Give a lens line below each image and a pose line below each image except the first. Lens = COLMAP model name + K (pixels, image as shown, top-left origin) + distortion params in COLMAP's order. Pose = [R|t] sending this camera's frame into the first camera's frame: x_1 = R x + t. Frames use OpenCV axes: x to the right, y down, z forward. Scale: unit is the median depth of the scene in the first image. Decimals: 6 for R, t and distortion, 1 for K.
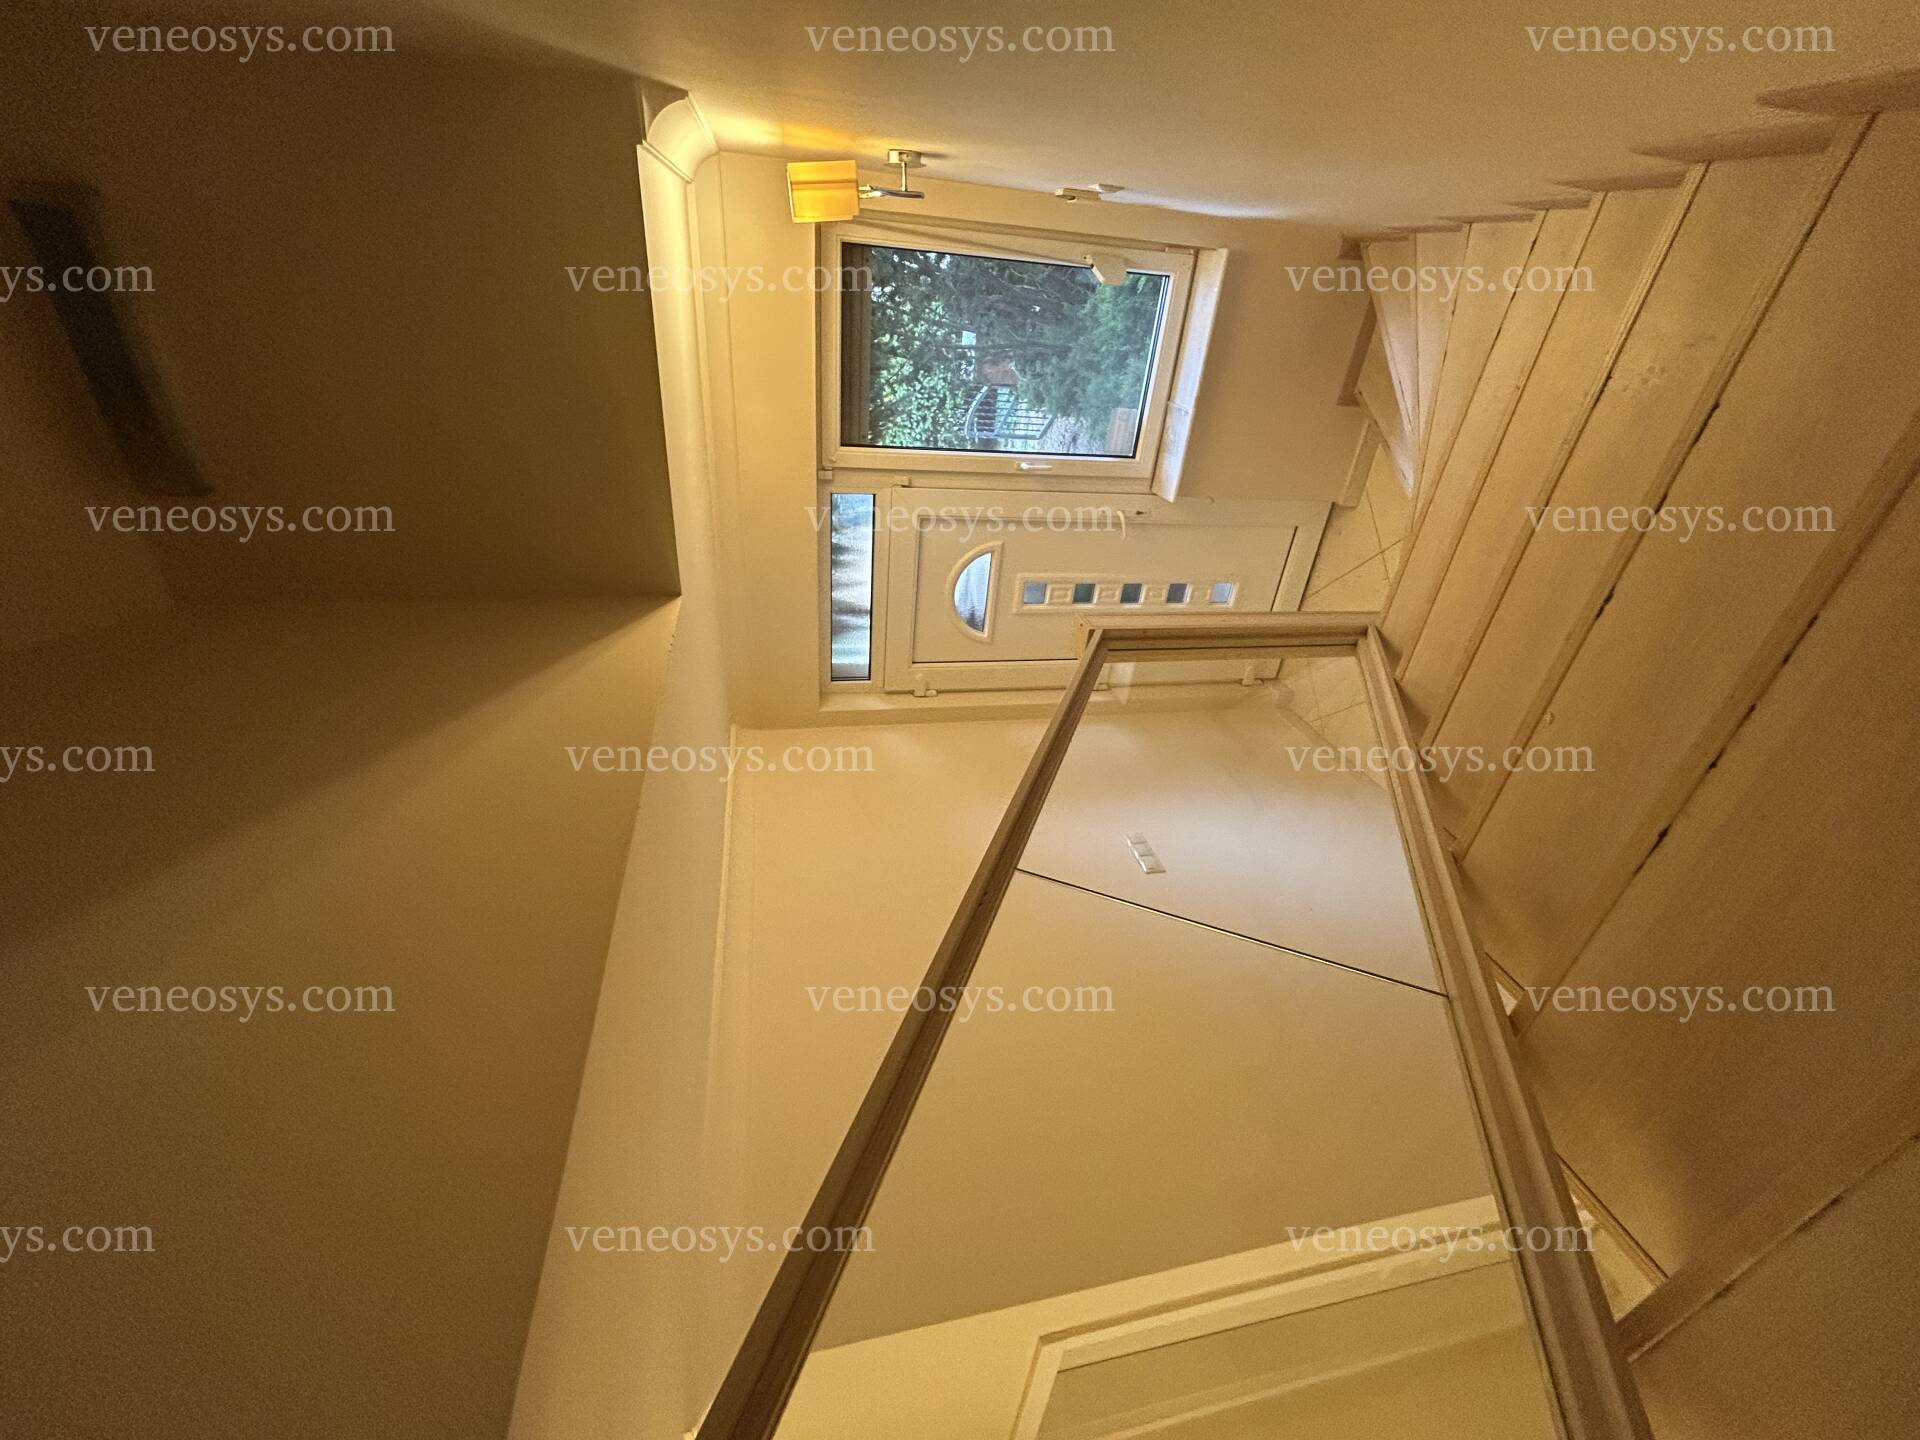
lens RADIAL K [[763.7, 0, 957.0], [0, 763.7, 726.0], [0, 0, 1]] dist [-0.009135, -0.000046]
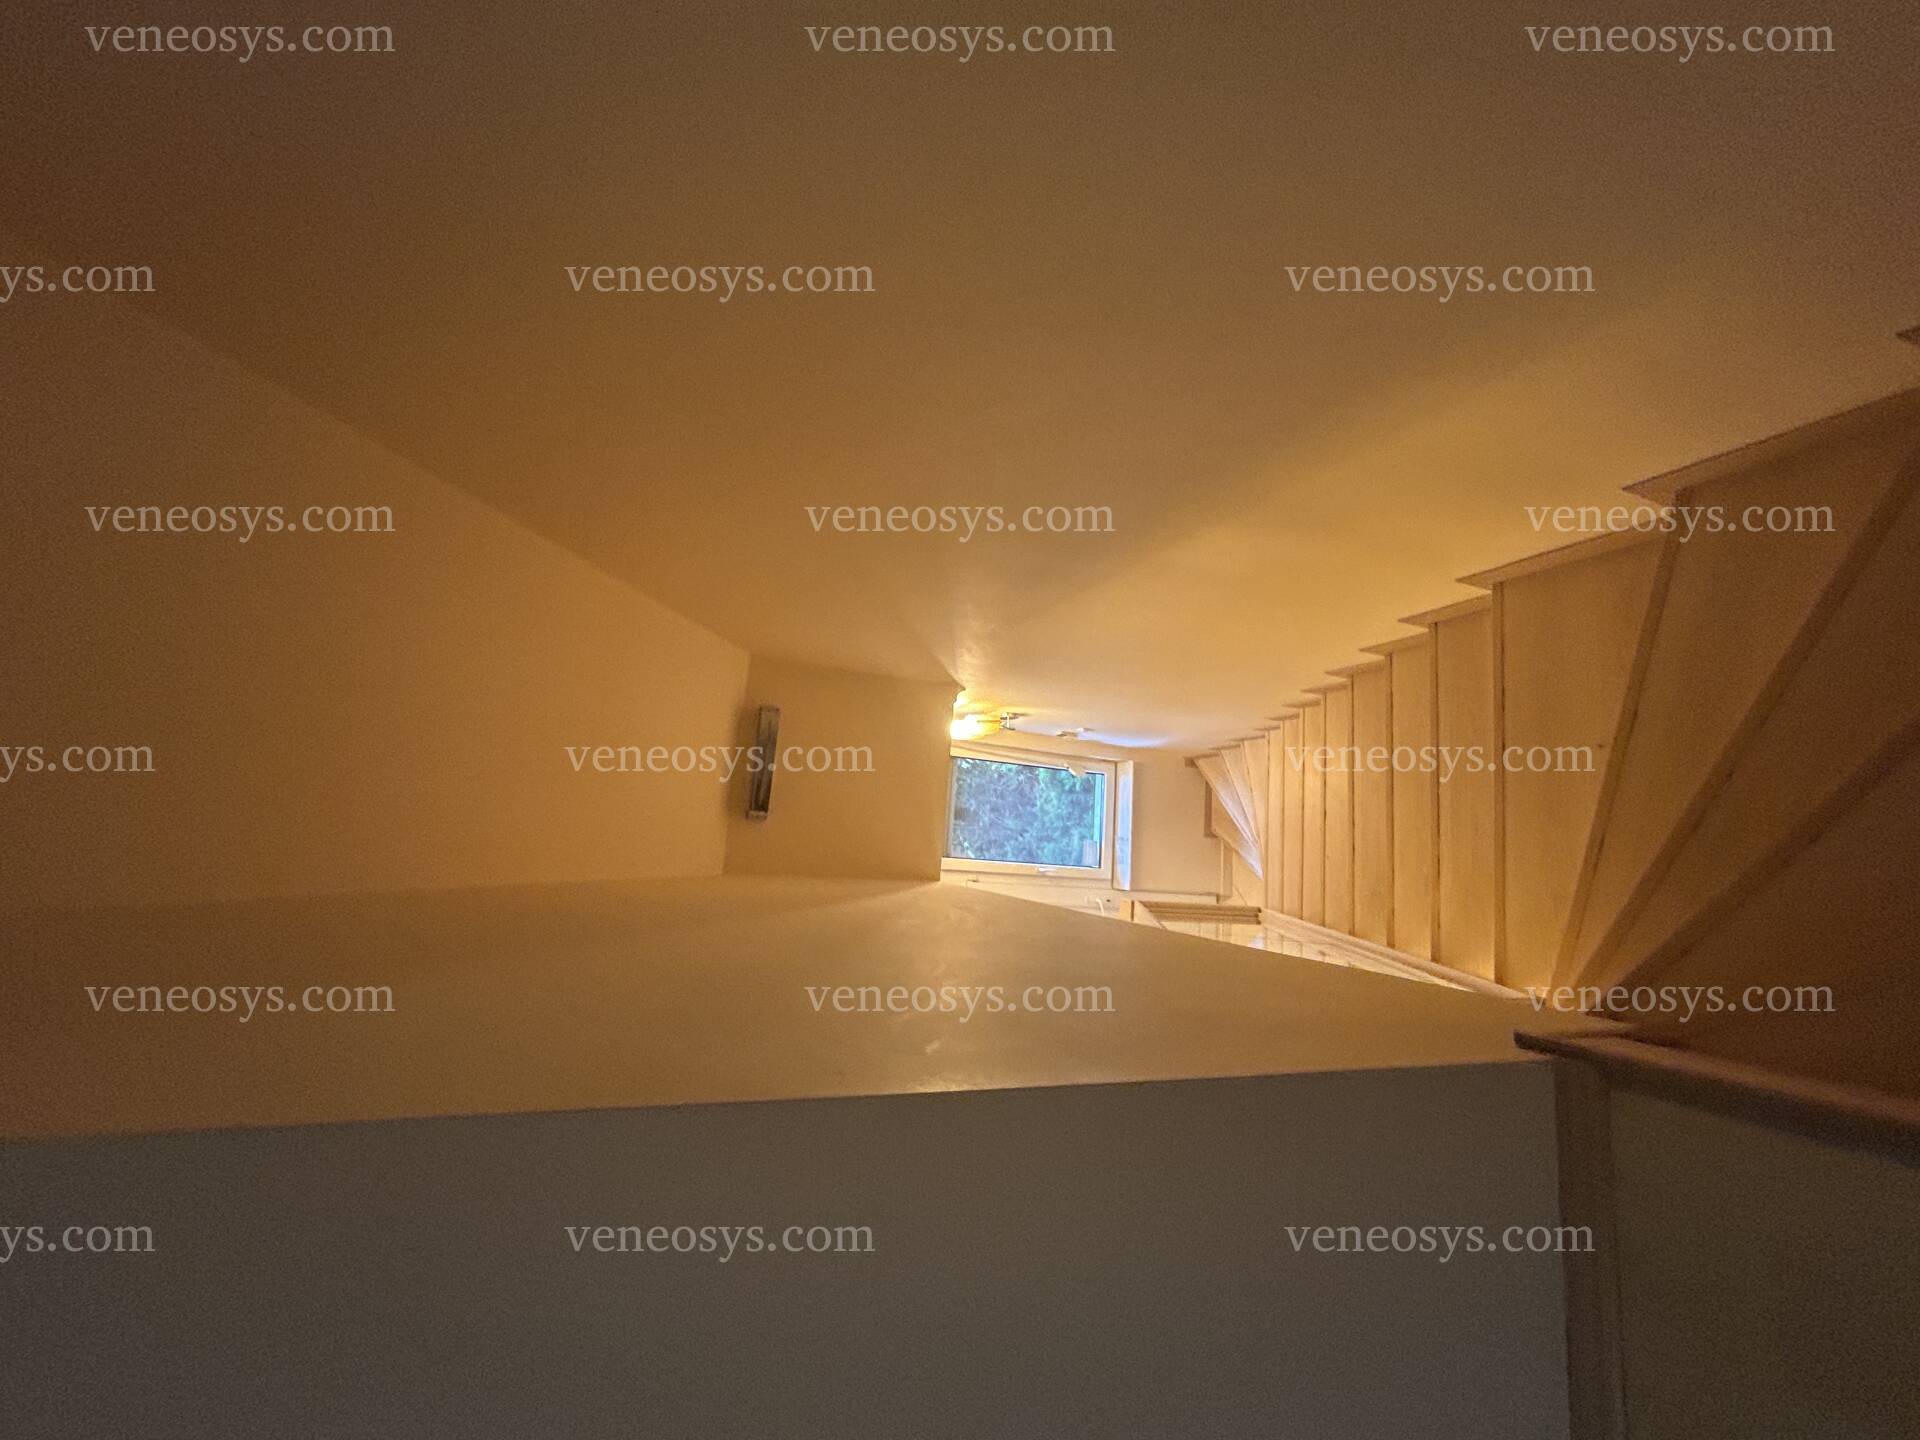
lens RADIAL K [[763.7, 0, 957.7], [0, 763.7, 719.3], [0, 0, 1]] dist [-0.009135, -0.000046]
pose [[0.986938, 0.016473, 0.160255, -0.397840], [0.088989, 0.773471, -0.627553, 0.476819], [-0.134290, 0.633617, 0.761902, -0.503186]]
